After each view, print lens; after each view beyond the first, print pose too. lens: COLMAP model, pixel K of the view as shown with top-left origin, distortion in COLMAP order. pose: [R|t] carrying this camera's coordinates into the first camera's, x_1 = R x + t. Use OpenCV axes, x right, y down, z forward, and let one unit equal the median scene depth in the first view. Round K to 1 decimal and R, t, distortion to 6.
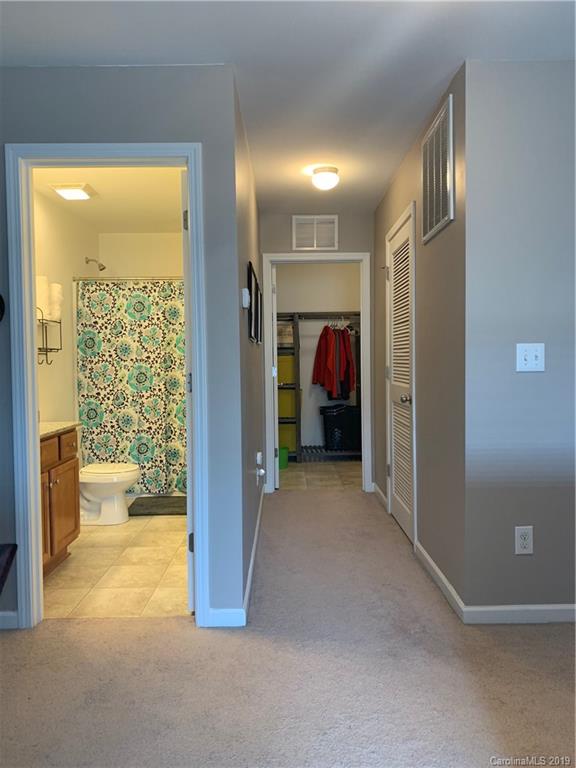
lens RADIAL K [[597.2, 0, 288.0], [0, 597.2, 384.0], [0, 0, 1]] dist [0.014605, -0.007311]
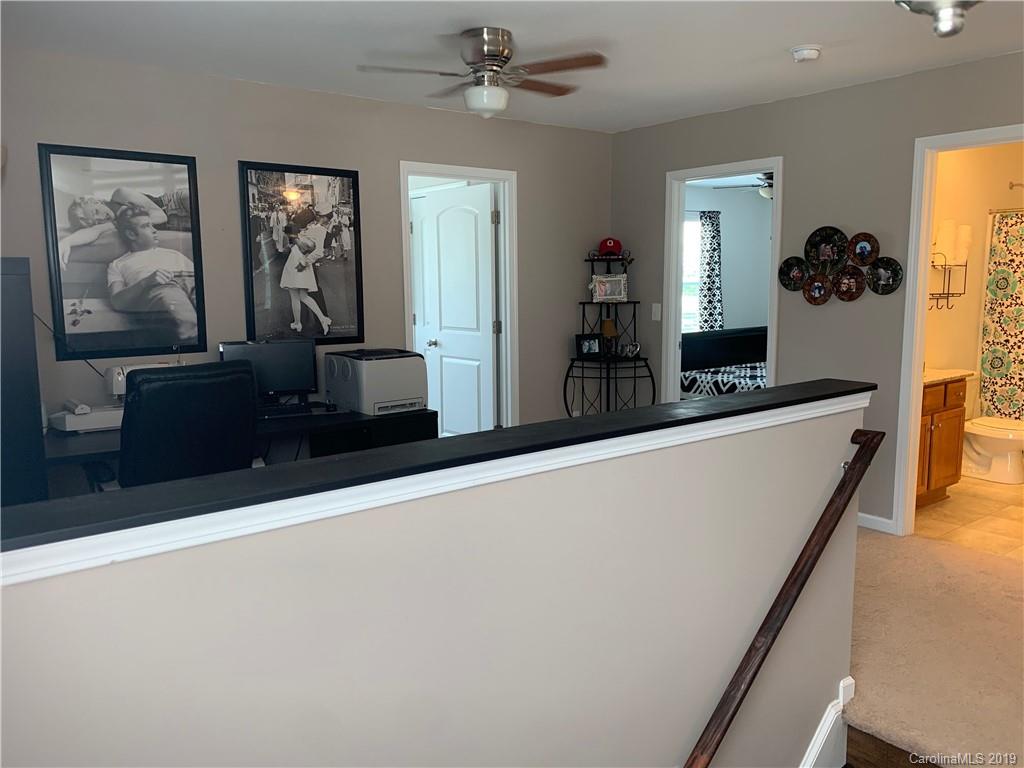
lens RADIAL K [[796.2, 0, 512.0], [0, 796.2, 384.0], [0, 0, 1]] dist [0.014605, -0.007311]
pose [[0.616827, 0.110163, -0.779351, 0.193193], [-0.029027, 0.992667, 0.117341, -0.045122], [0.786563, -0.049757, 0.615502, -0.375031]]
